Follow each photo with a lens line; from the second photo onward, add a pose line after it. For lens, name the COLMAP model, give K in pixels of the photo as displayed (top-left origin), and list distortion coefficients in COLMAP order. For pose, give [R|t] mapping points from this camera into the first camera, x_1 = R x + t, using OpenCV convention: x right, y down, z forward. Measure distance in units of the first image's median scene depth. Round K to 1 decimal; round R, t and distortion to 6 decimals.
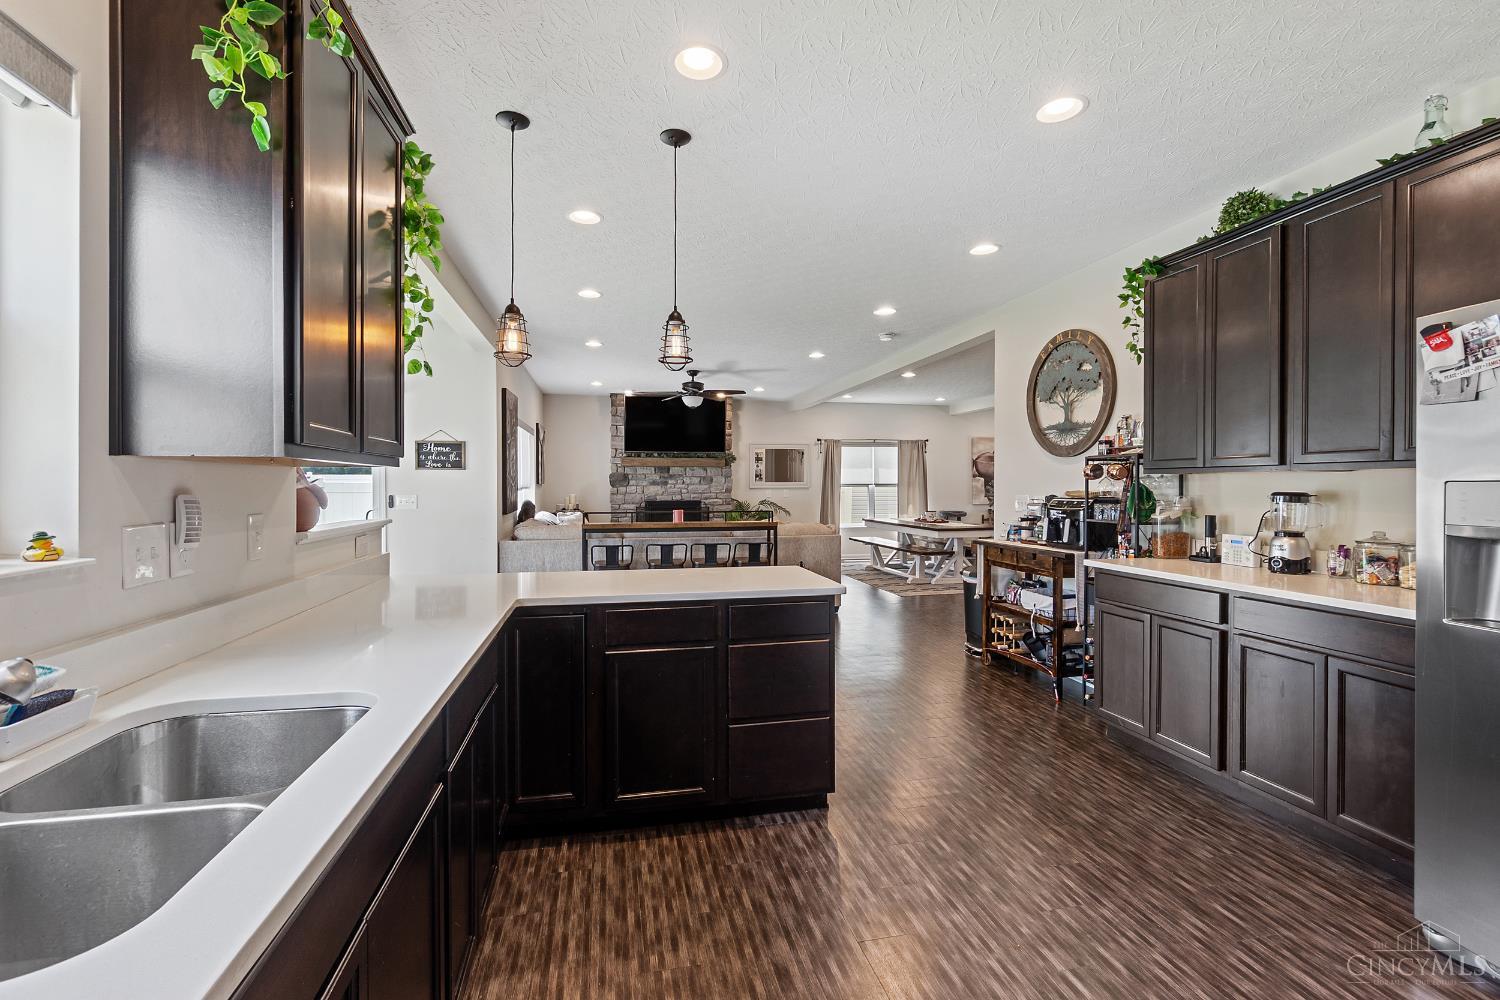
lens RADIAL K [[649.2, 0, 750.0], [0, 649.2, 500.0], [0, 0, 1]] dist [-0.003590, -0.001212]
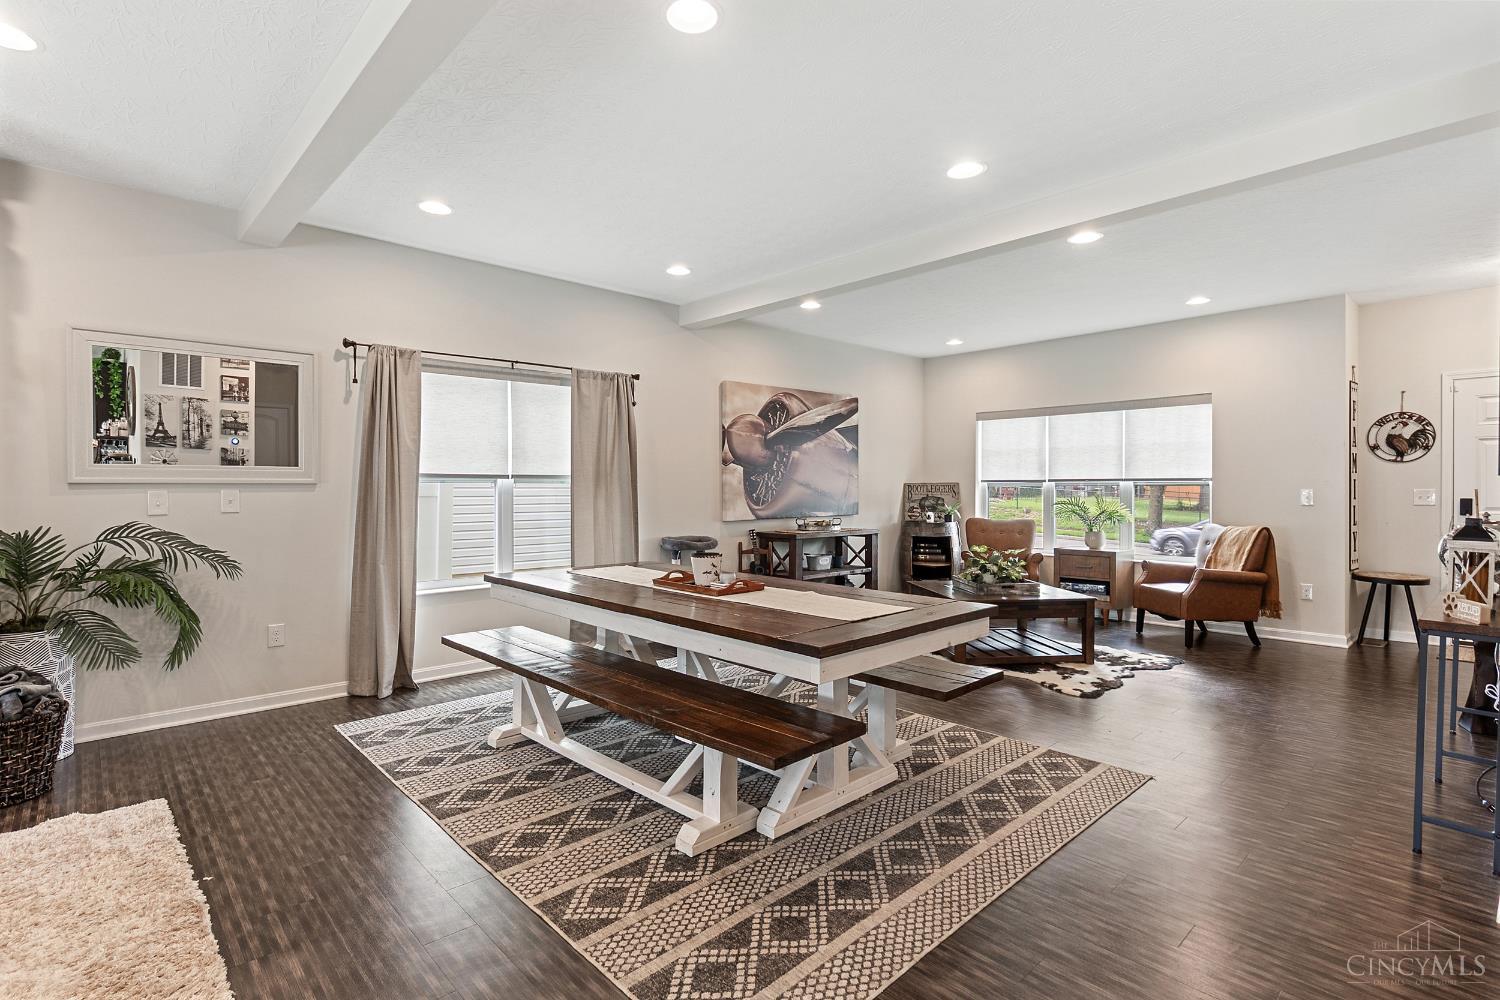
lens RADIAL K [[701.9, 0, 730.9], [0, 701.9, 493.6], [0, 0, 1]] dist [-0.017281, 0.000326]
pose [[0.865036, -0.000287, 0.501710, 0.102678], [0.007701, 0.999890, -0.012705, -0.008197], [-0.501651, 0.014854, 0.864942, 0.624310]]
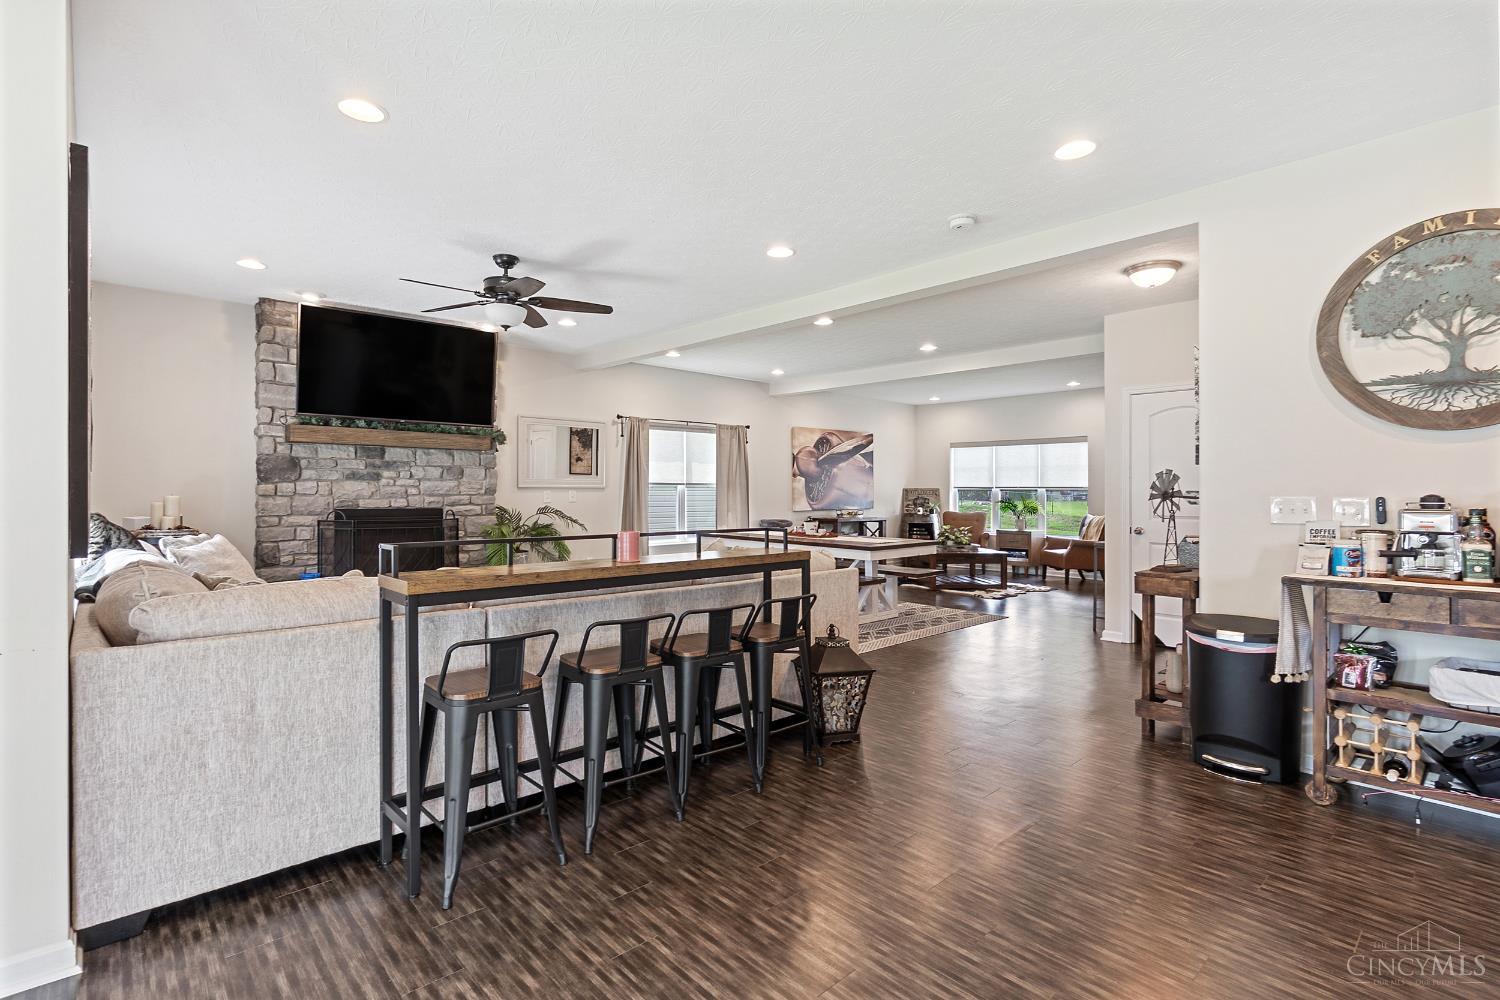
lens RADIAL K [[701.9, 0, 730.9], [0, 701.9, 493.6], [0, 0, 1]] dist [-0.017281, 0.000326]
pose [[0.867317, 0.005828, 0.497723, -0.163689], [0.003571, 0.999833, -0.017930, 0.000023], [-0.497744, 0.017329, 0.867151, 0.338666]]
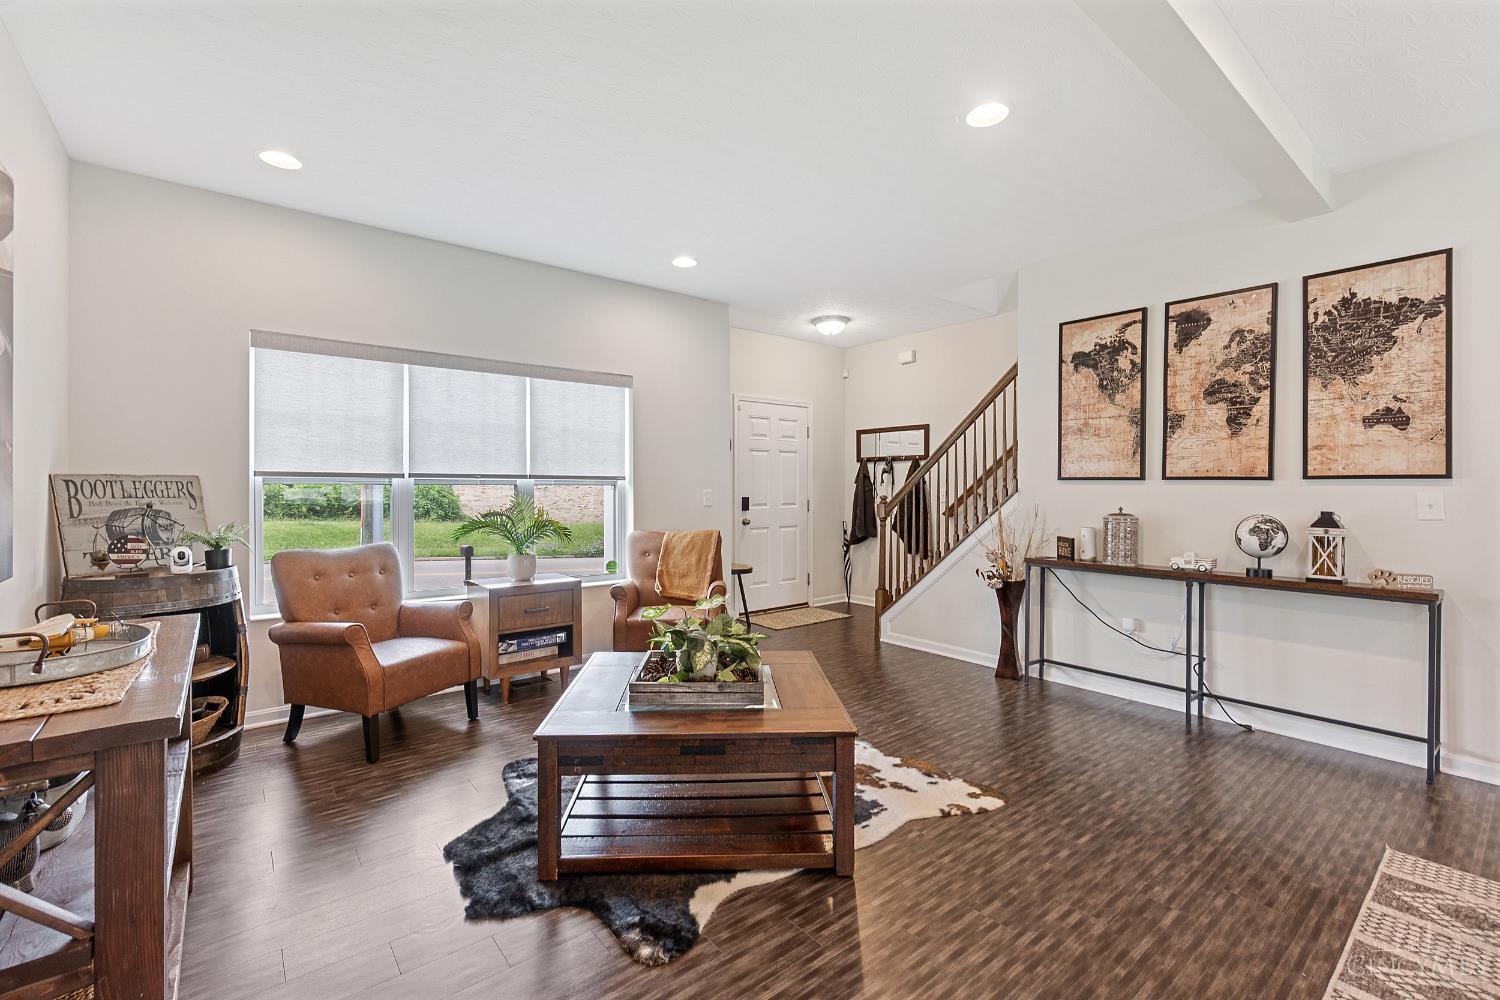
lens RADIAL K [[649.2, 0, 750.0], [0, 649.2, 500.0], [0, 0, 1]] dist [-0.003590, -0.001212]
pose [[-0.442736, -0.006498, 0.896629, 0.289408], [0.021727, 0.999602, 0.017973, -0.015434], [-0.896389, 0.027439, -0.442419, 1.037298]]
